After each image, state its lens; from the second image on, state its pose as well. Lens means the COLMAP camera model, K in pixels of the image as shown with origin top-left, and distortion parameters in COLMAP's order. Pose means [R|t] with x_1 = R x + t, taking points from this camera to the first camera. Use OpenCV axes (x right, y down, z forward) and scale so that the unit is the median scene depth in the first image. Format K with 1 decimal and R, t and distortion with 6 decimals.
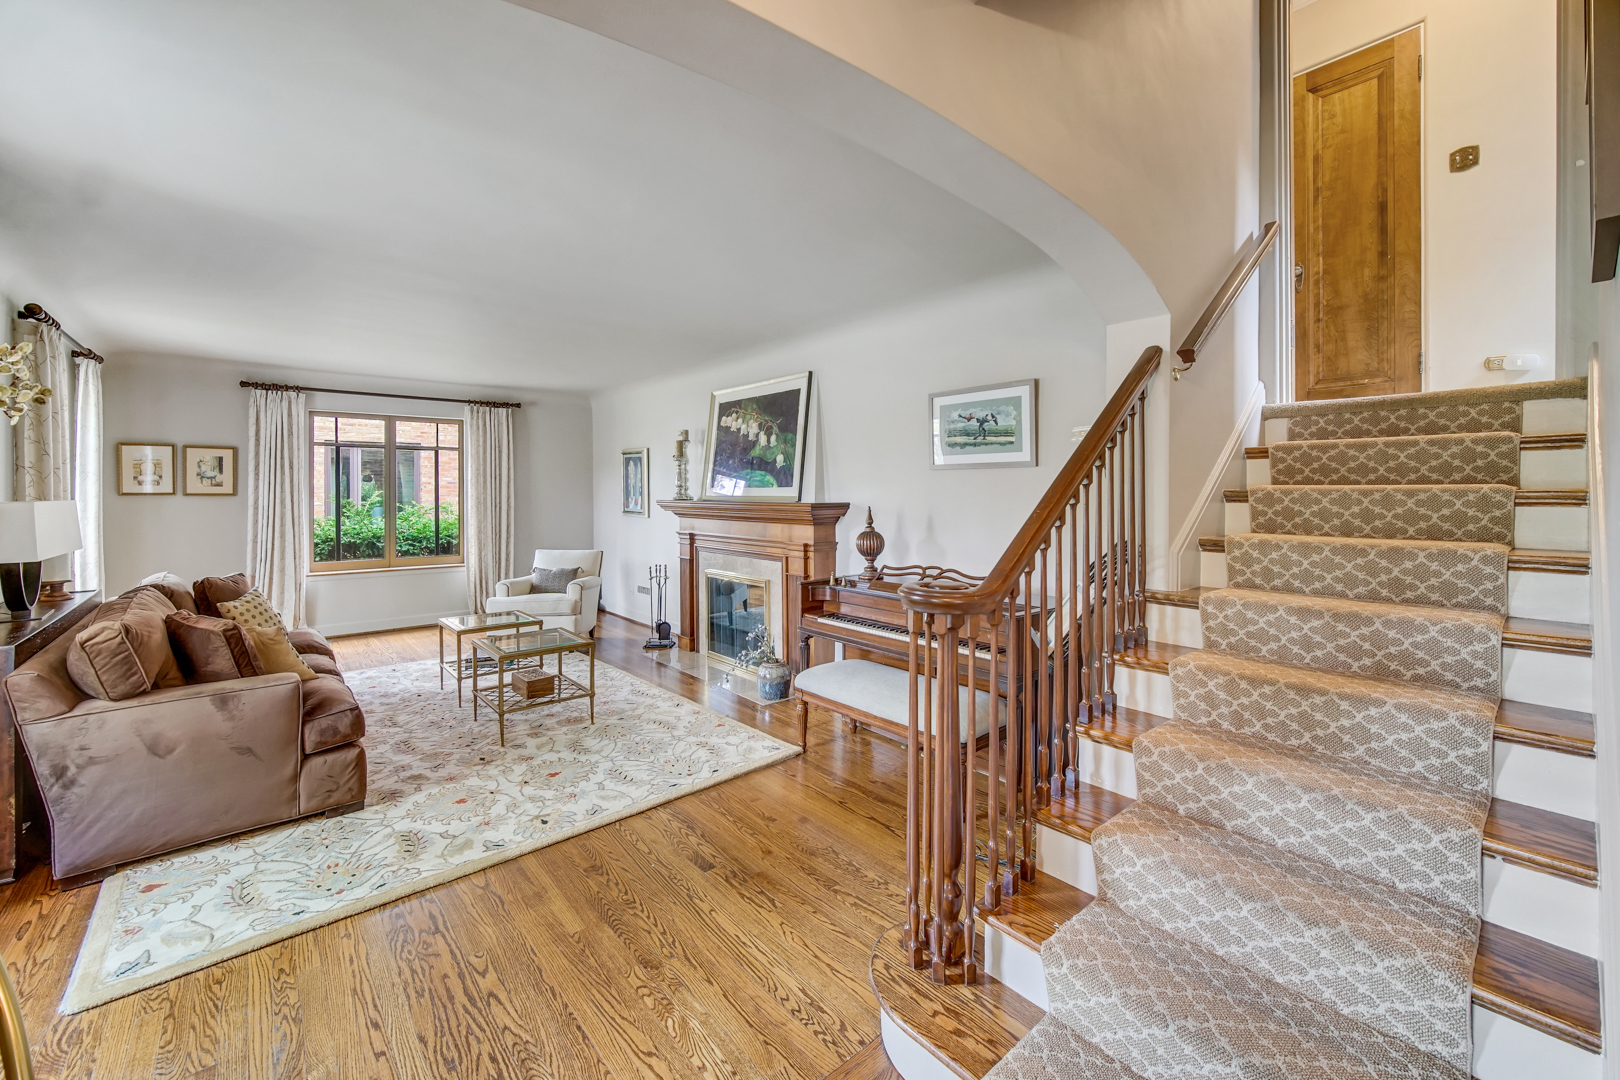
lens RADIAL K [[657.0, 0, 805.0], [0, 657.0, 492.0], [0, 0, 1]] dist [-0.002161, -0.000086]
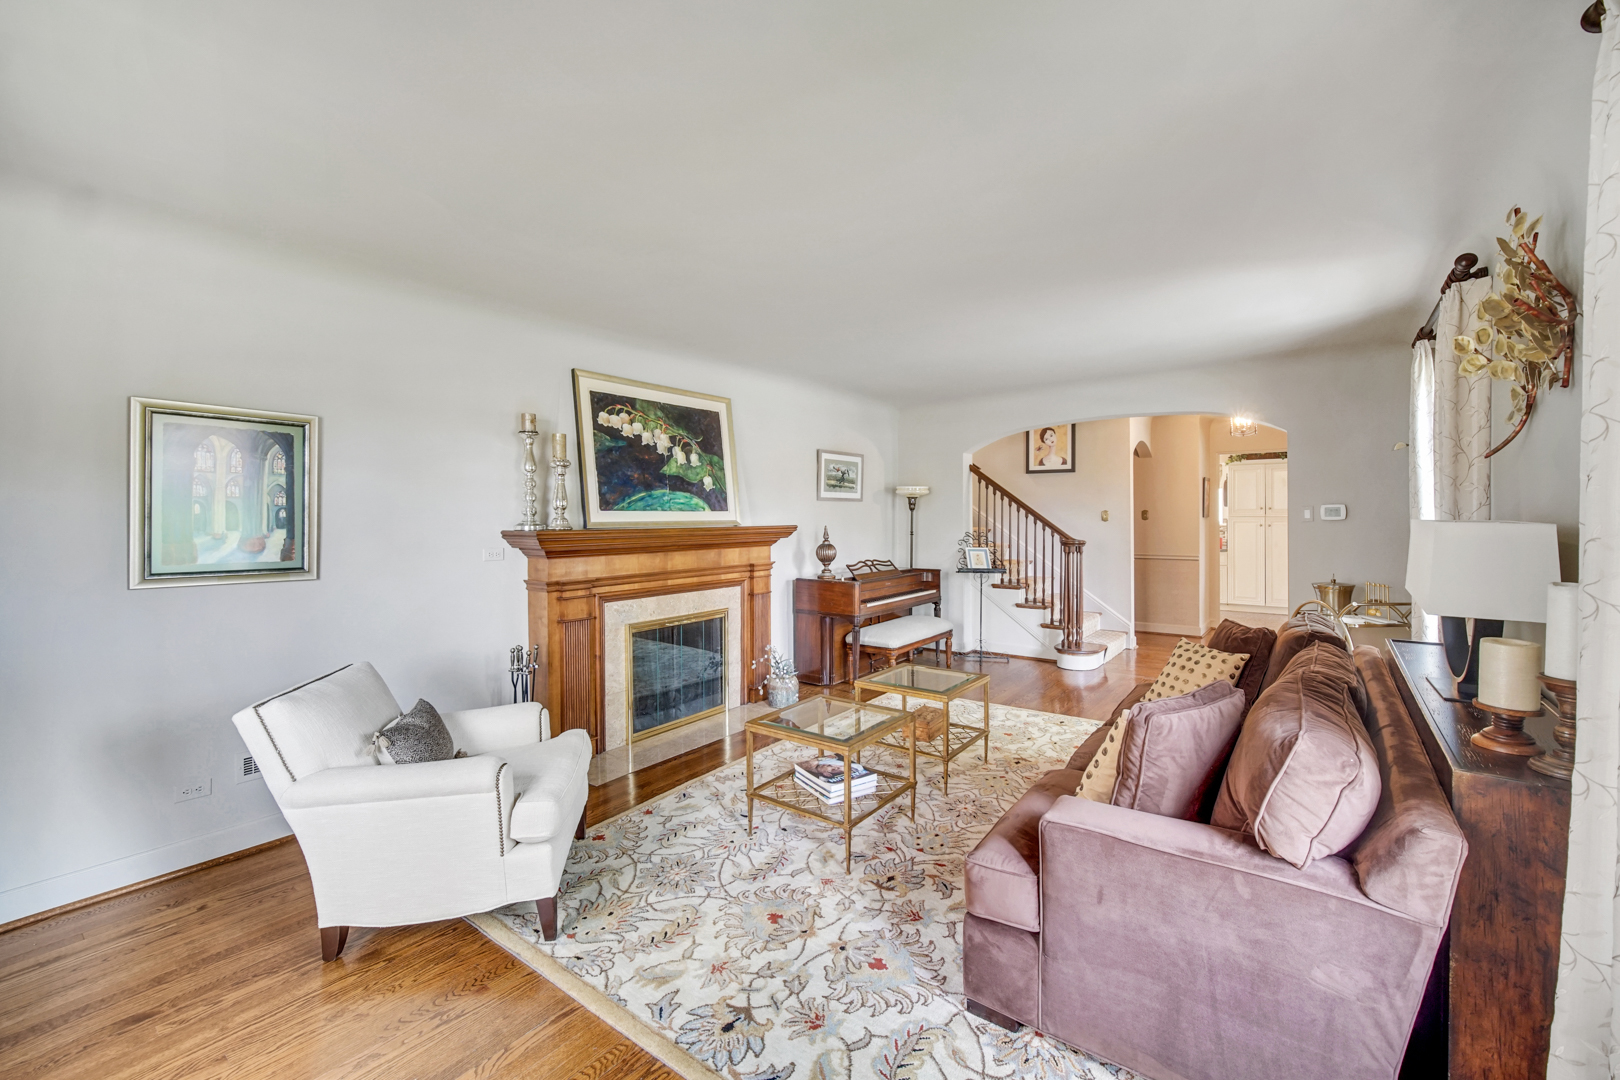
lens RADIAL K [[670.0, 0, 813.4], [0, 670.0, 521.5], [0, 0, 1]] dist [-0.002057, -0.000066]
pose [[-0.219707, -0.003503, 0.975560, -1.028487], [0.009433, 0.999939, 0.005714, 0.003608], [-0.975520, 0.010457, -0.219661, 1.083101]]
